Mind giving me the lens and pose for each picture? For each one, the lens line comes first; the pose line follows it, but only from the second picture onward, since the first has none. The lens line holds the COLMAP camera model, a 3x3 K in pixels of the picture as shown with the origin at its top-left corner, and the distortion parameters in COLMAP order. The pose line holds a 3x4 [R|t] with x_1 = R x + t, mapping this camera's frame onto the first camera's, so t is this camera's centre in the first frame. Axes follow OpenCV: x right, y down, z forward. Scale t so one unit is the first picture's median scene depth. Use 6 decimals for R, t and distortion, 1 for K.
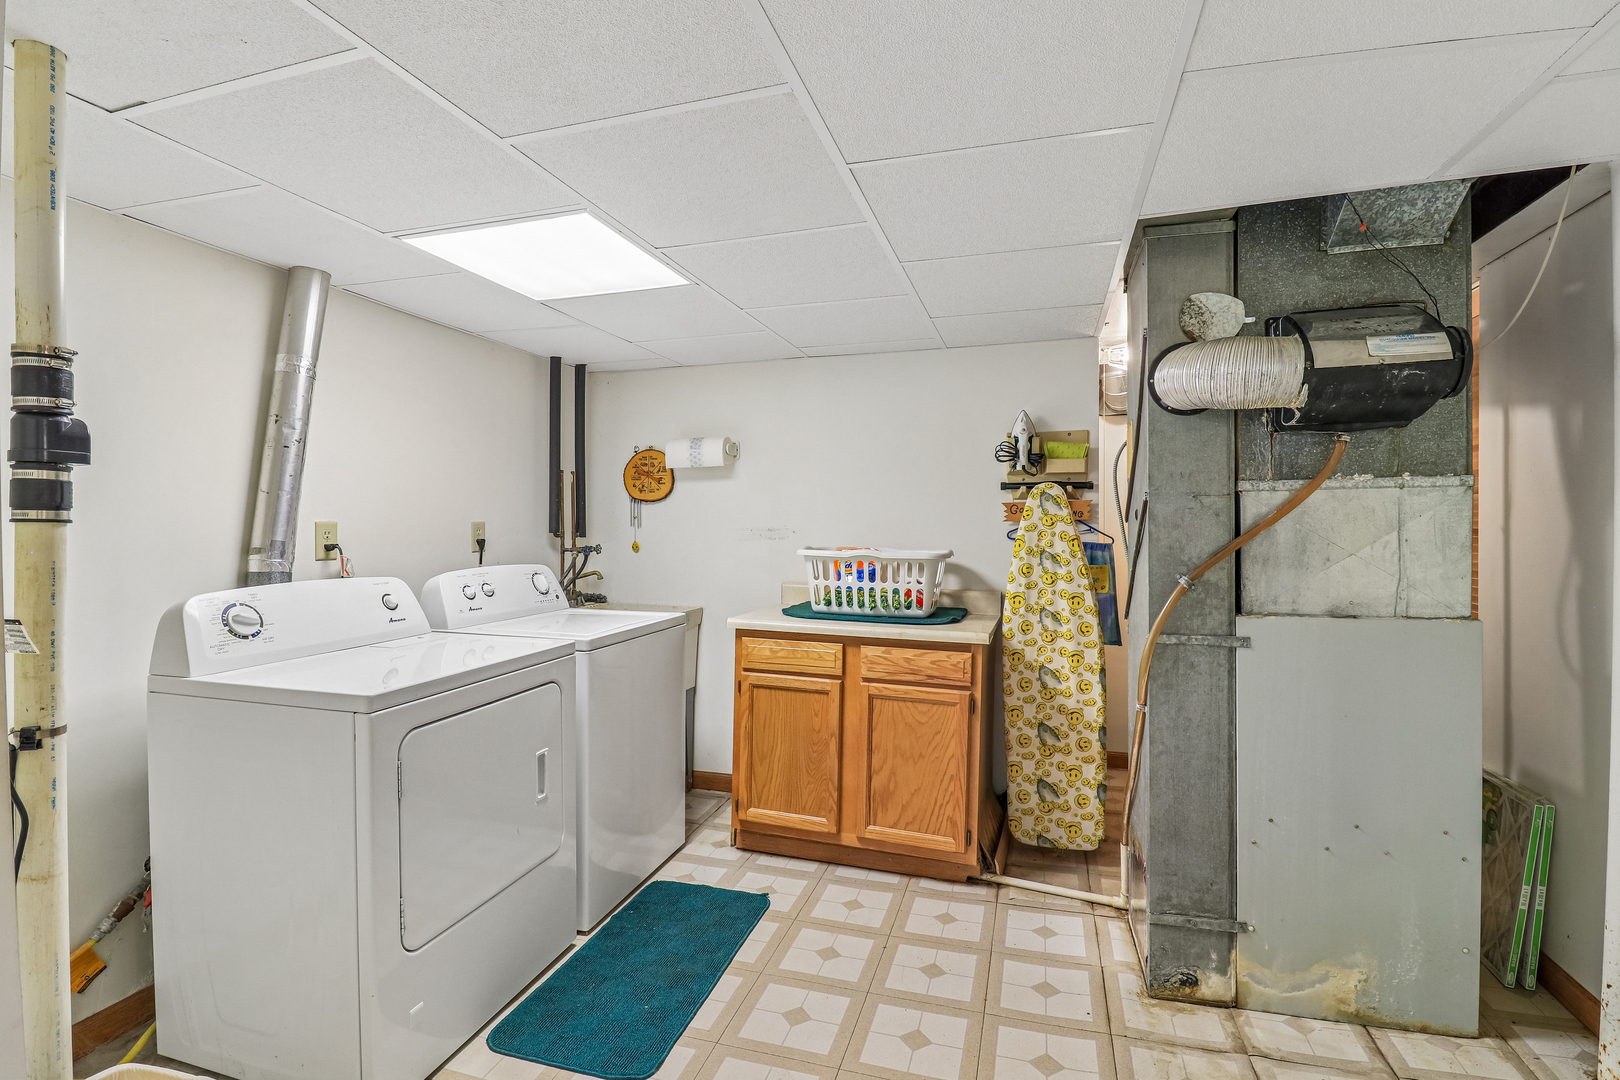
lens RADIAL K [[756.6, 0, 804.5], [0, 756.6, 528.3], [0, 0, 1]] dist [-0.009007, -0.008753]
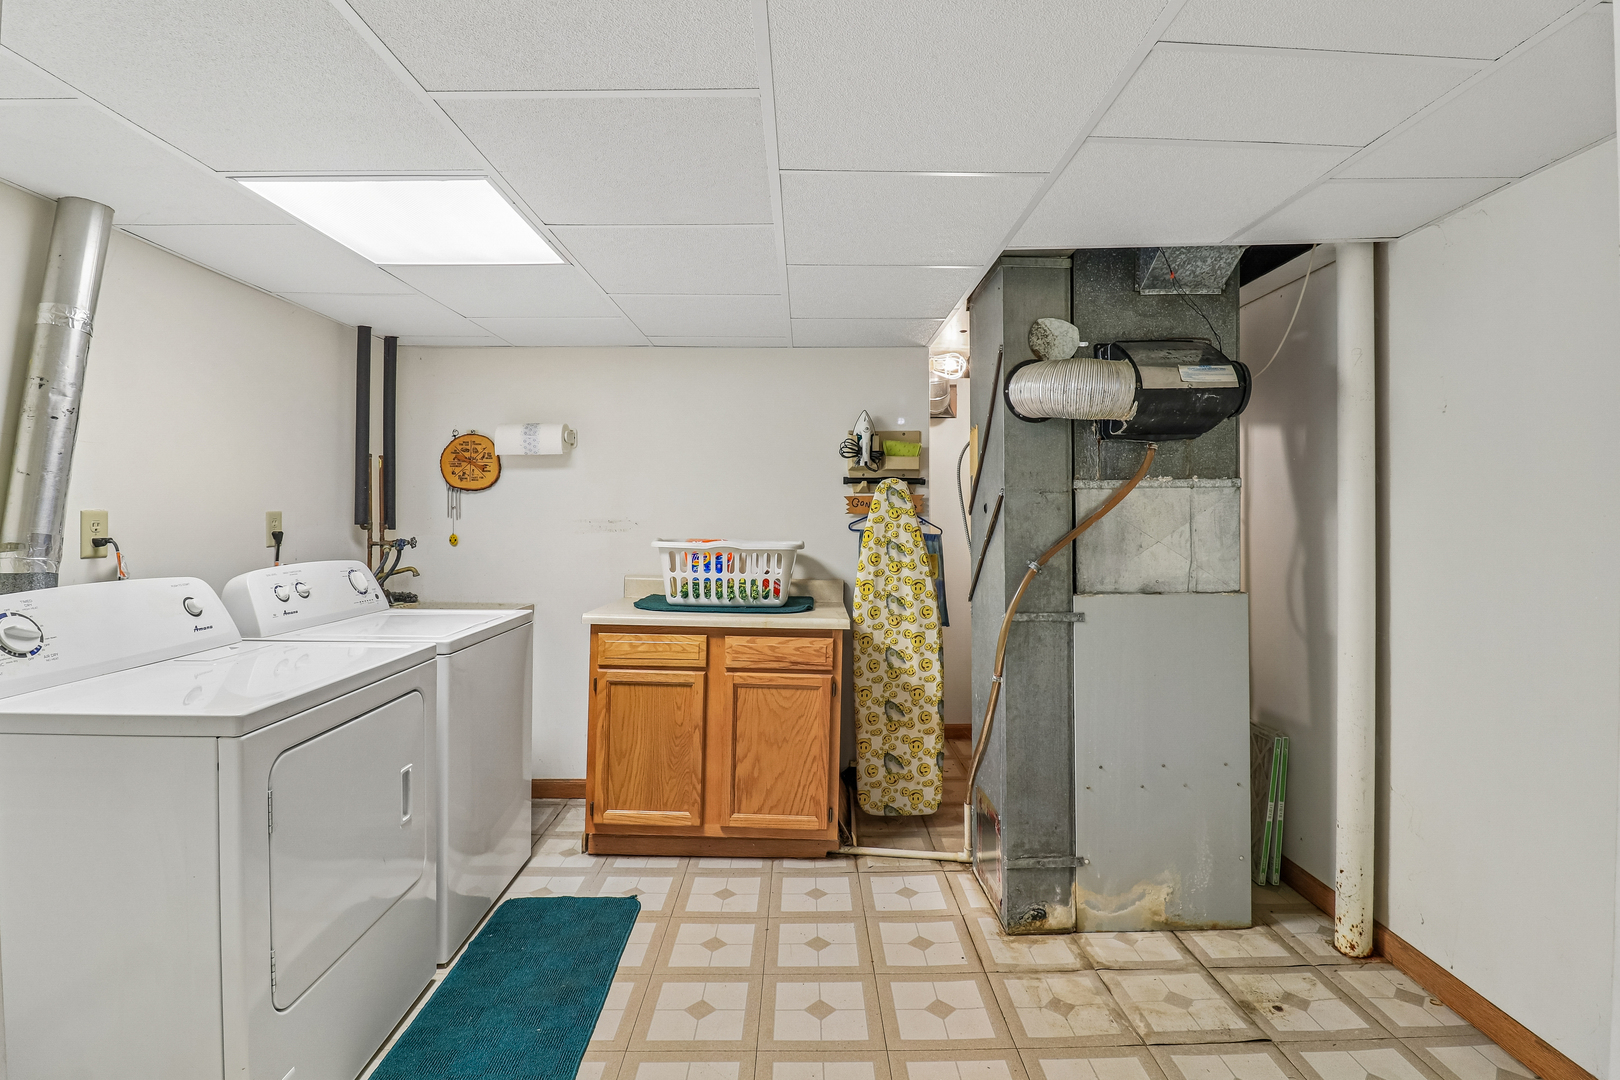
lens RADIAL K [[756.6, 0, 815.5], [0, 756.6, 511.0], [0, 0, 1]] dist [-0.009007, -0.008753]
pose [[0.953889, 0.005165, 0.300114, -0.147987], [-0.001491, 0.999921, -0.012469, 0.000615], [-0.300155, 0.011447, 0.953822, -0.002371]]
